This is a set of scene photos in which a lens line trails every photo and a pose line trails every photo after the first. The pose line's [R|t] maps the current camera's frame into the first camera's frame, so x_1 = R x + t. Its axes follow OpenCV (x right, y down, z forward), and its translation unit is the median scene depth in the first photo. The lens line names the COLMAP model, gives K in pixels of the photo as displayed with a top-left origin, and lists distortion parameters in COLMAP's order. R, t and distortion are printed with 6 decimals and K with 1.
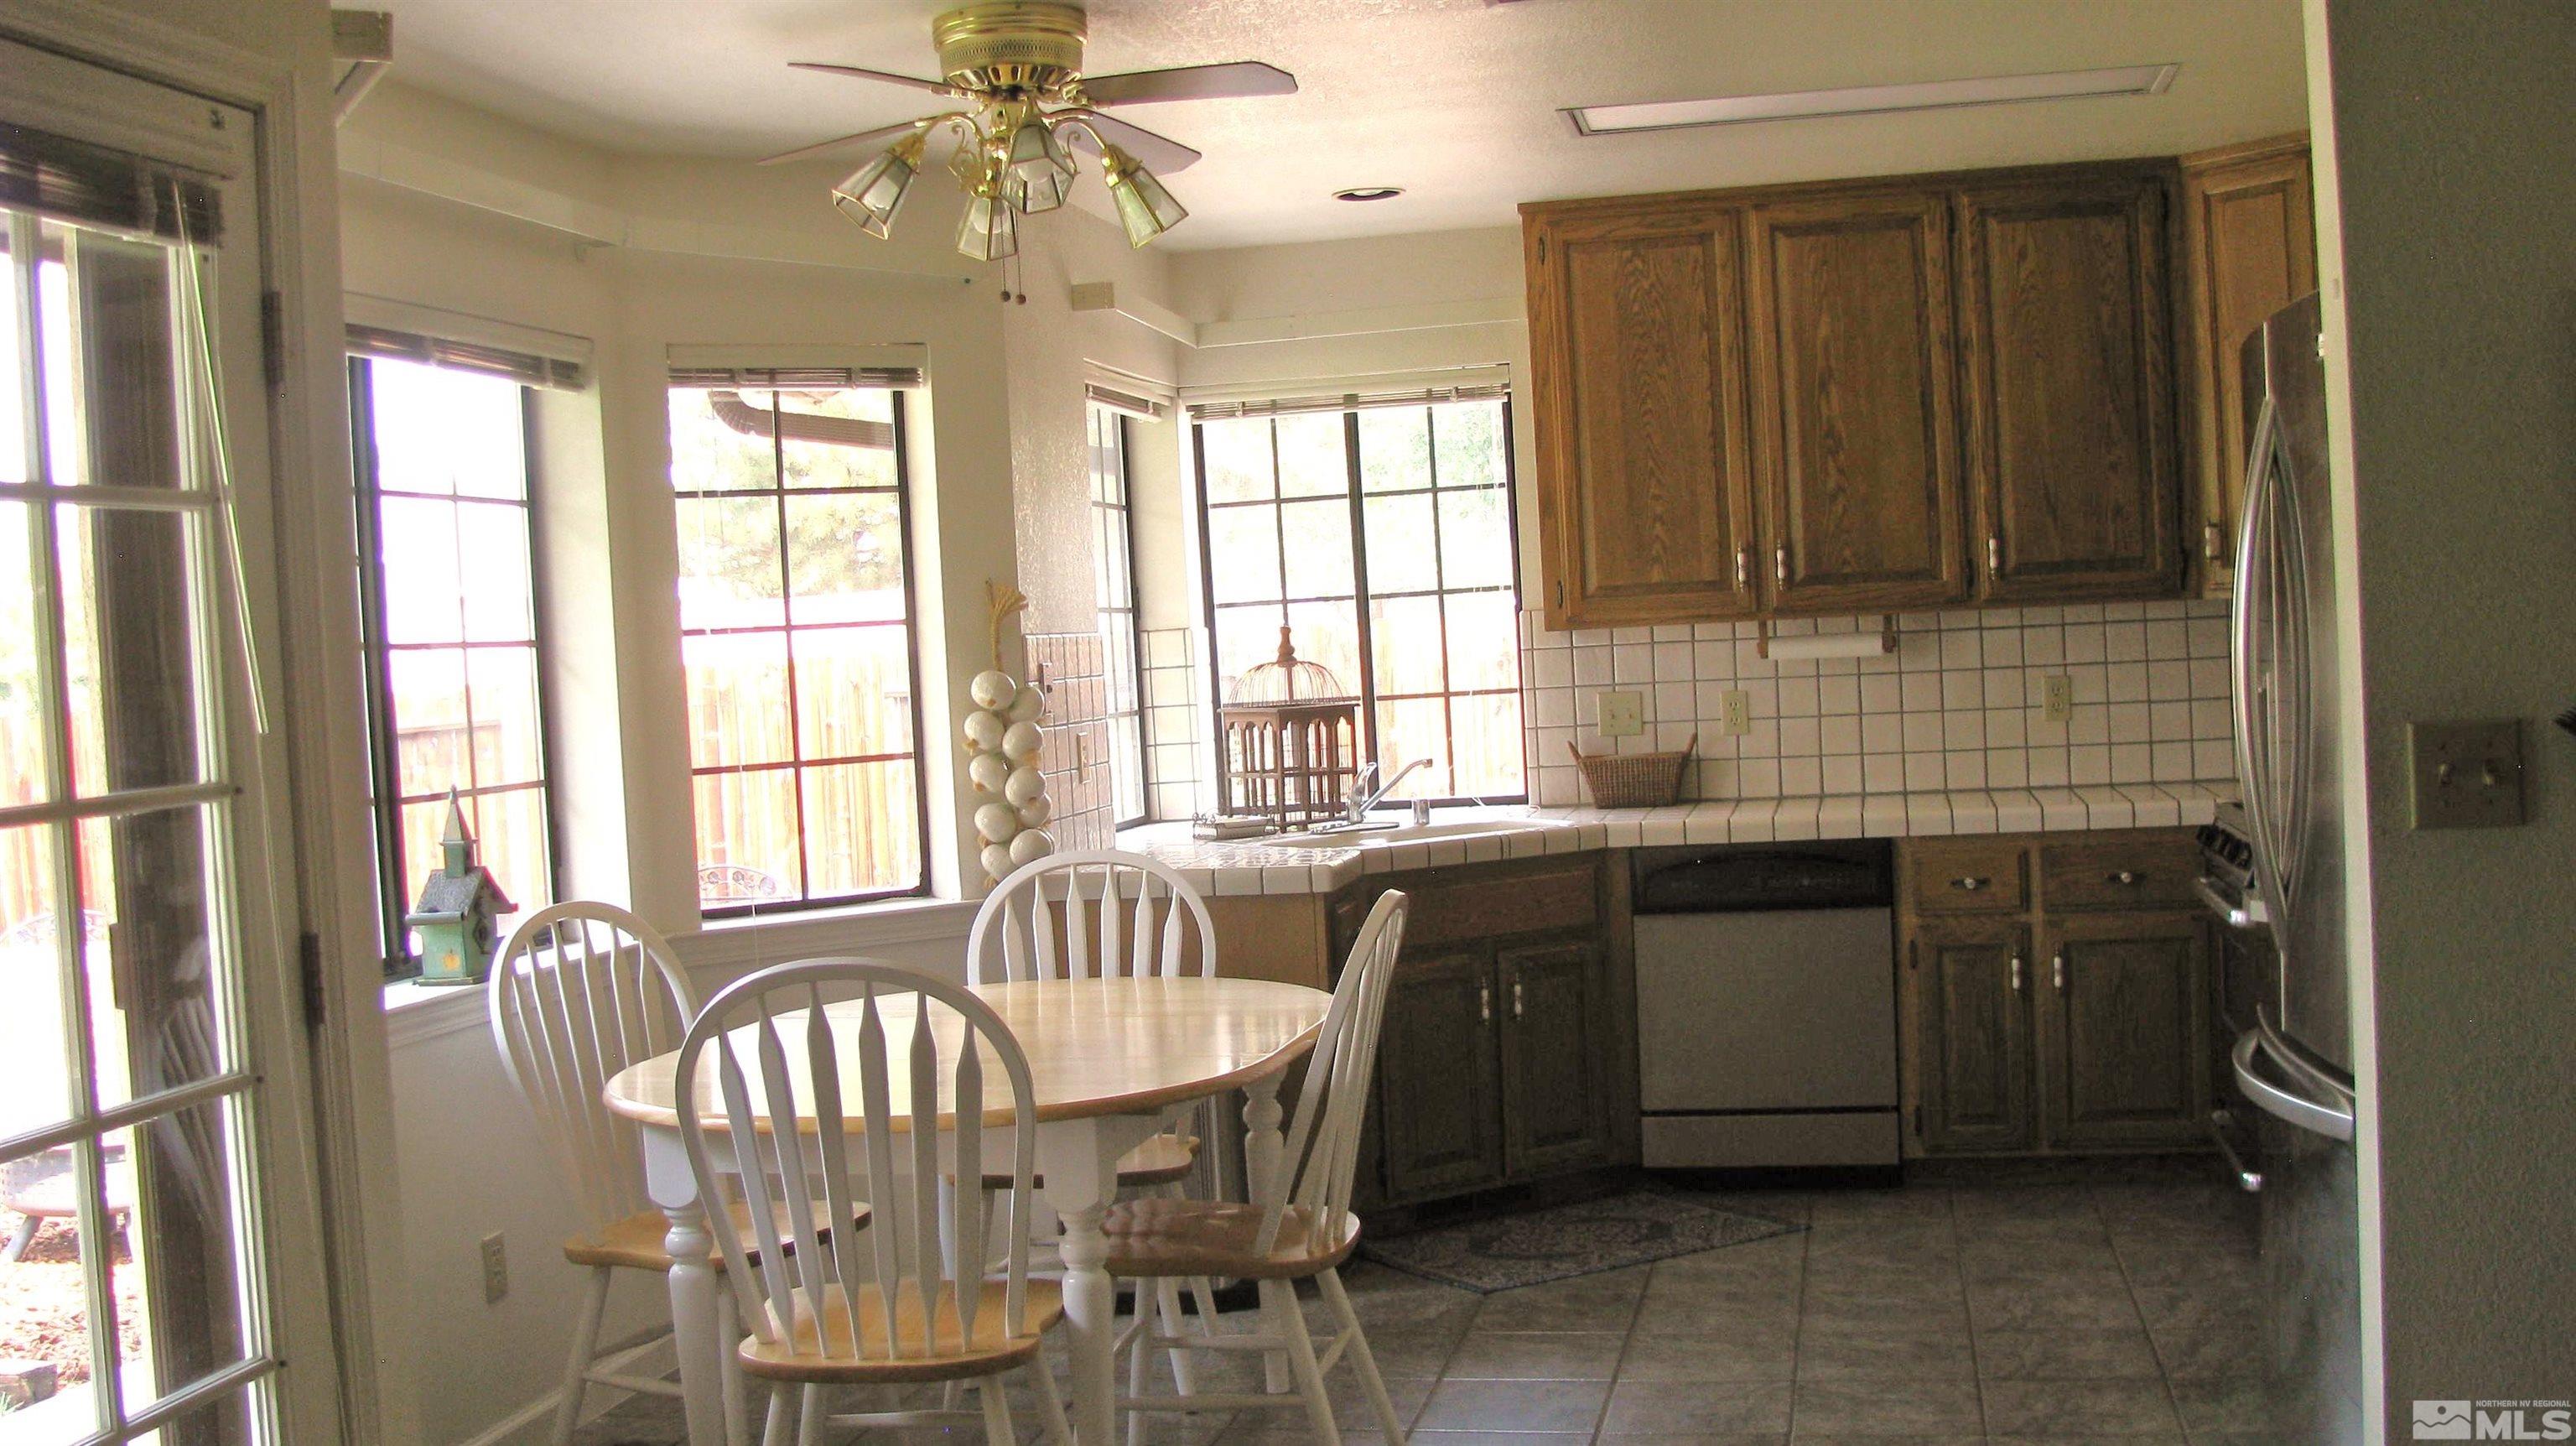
lens RADIAL K [[2873.8, 0, 1288.0], [0, 2873.8, 723.0], [0, 0, 1]] dist [-0.178949, -0.003926]
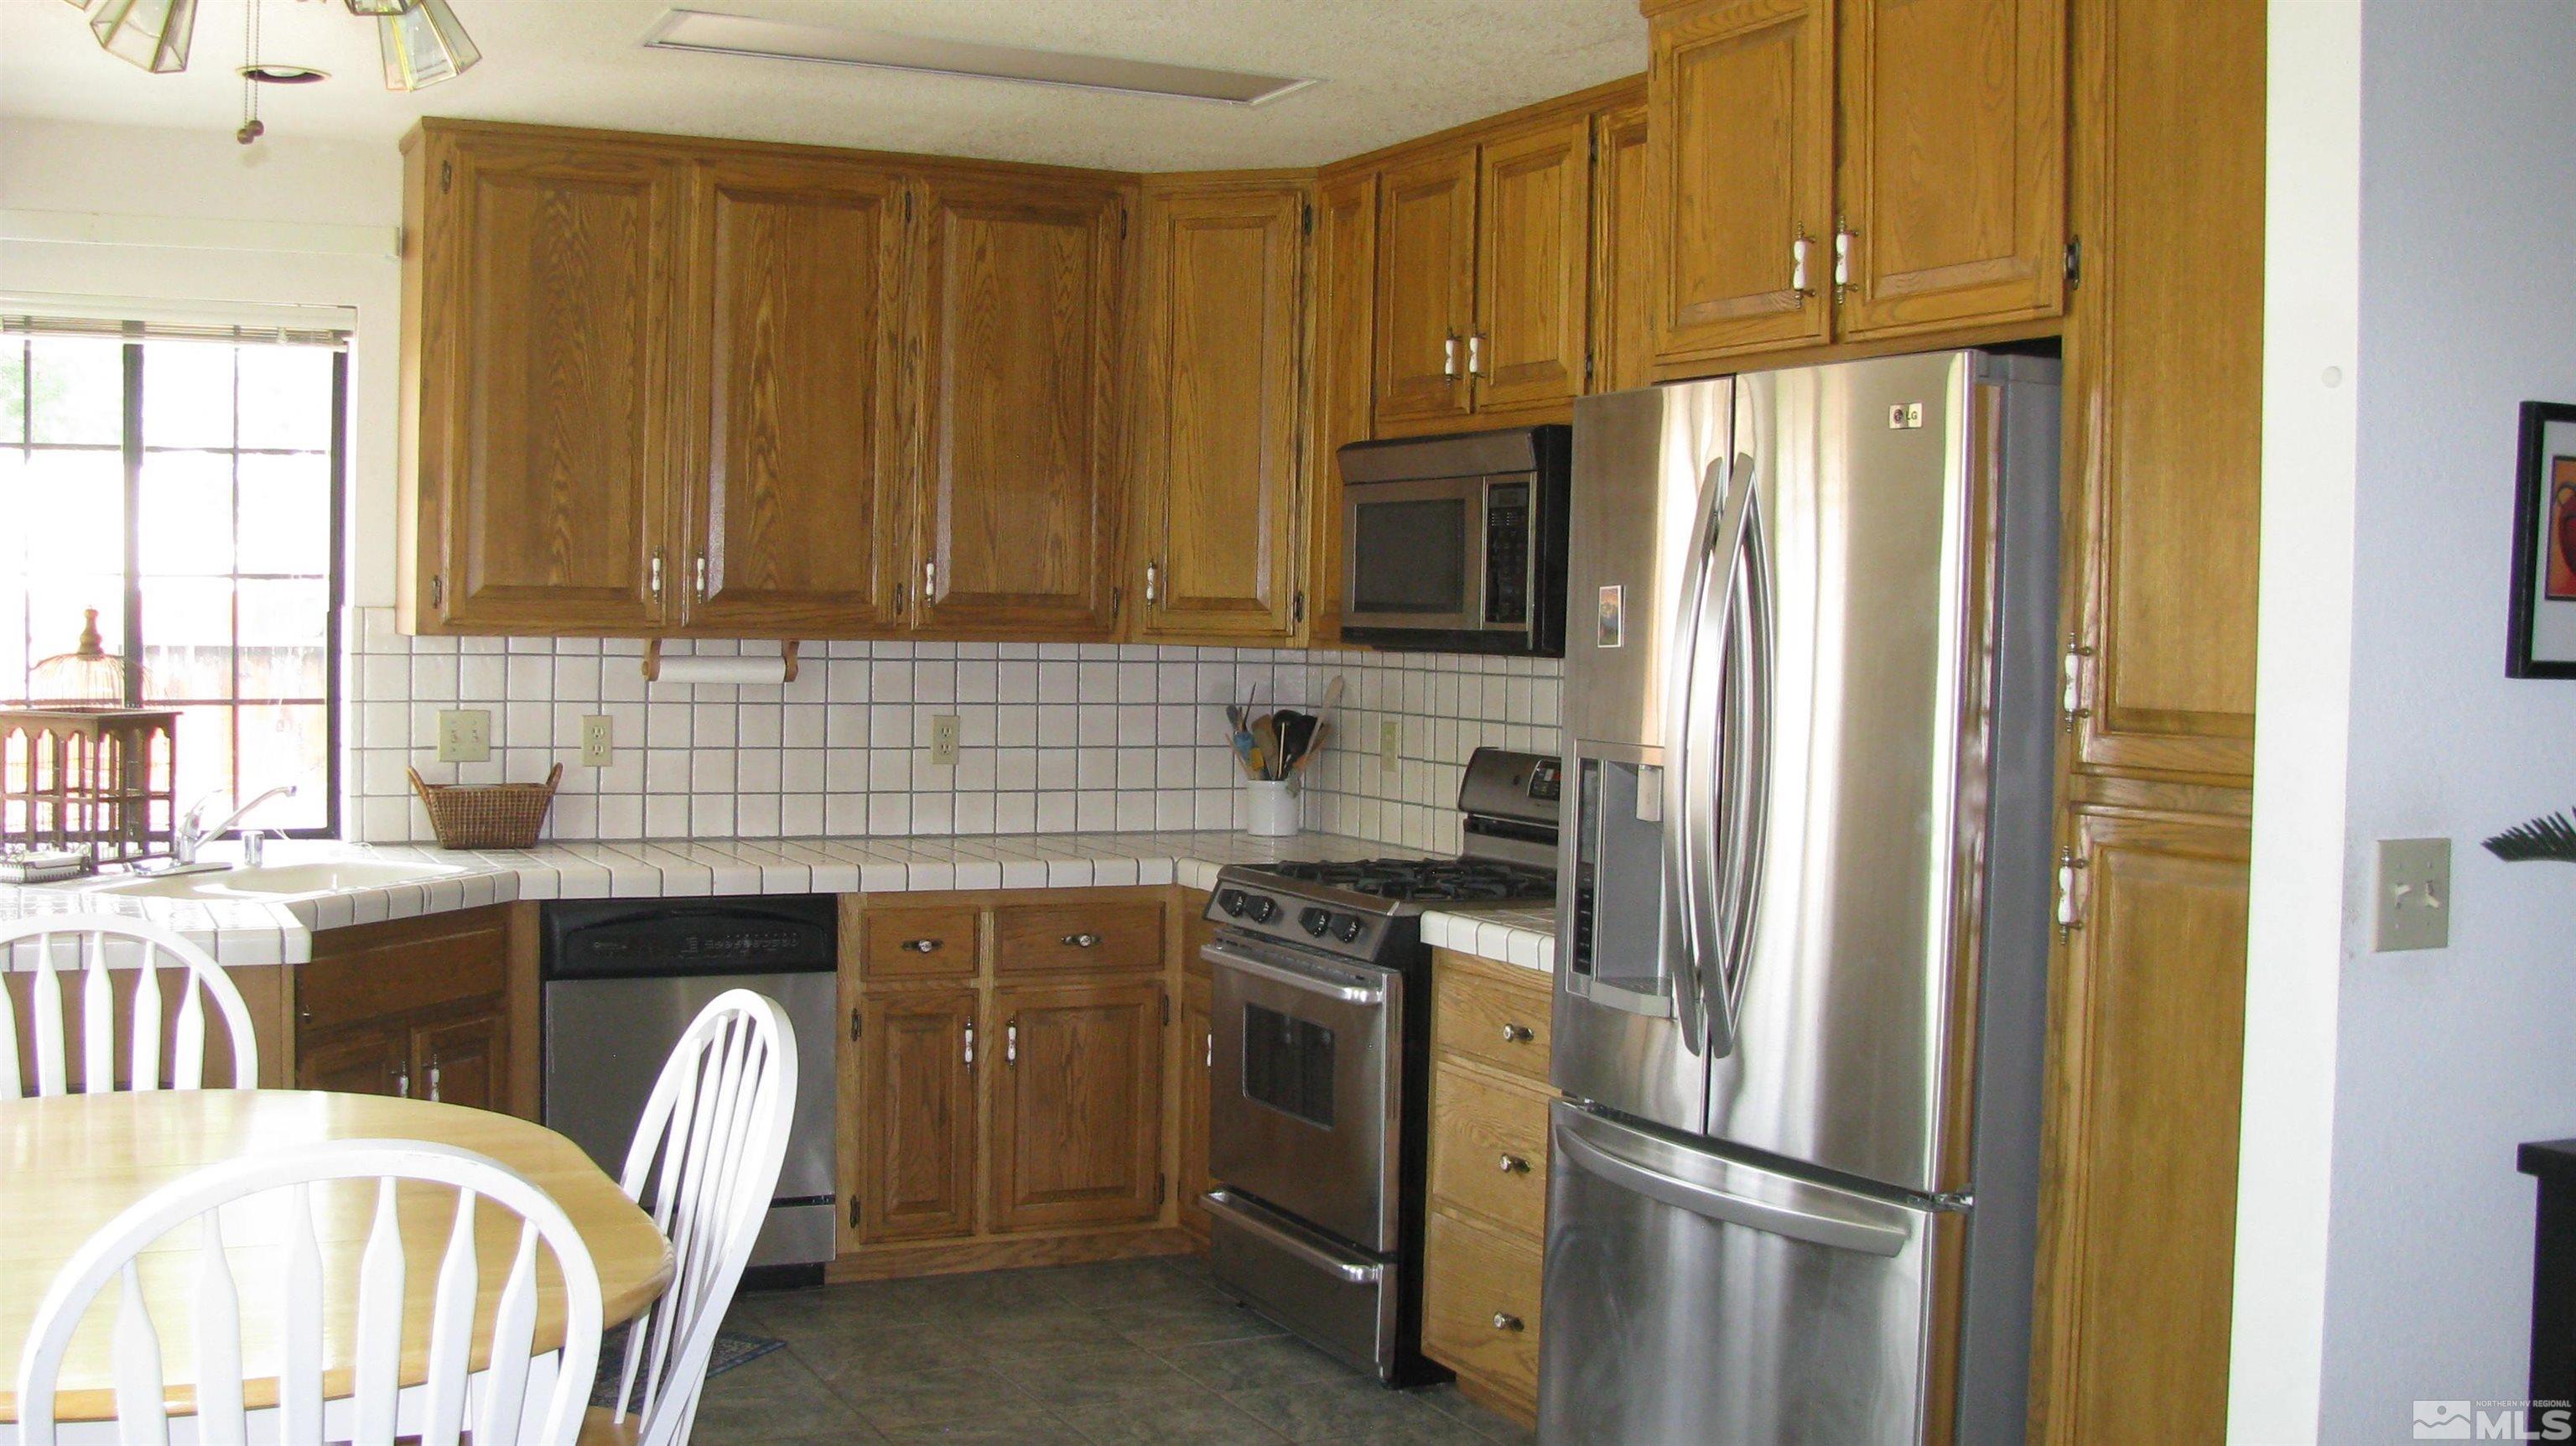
lens RADIAL K [[2822.5, 0, 1286.2], [0, 2822.5, 682.9], [0, 0, 1]] dist [-0.099421, 0.004910]
pose [[0.796230, 0.050985, 0.602842, -0.199811], [-0.040625, 0.998699, -0.030808, -0.003530], [-0.603629, 0.000039, 0.797265, 0.210656]]
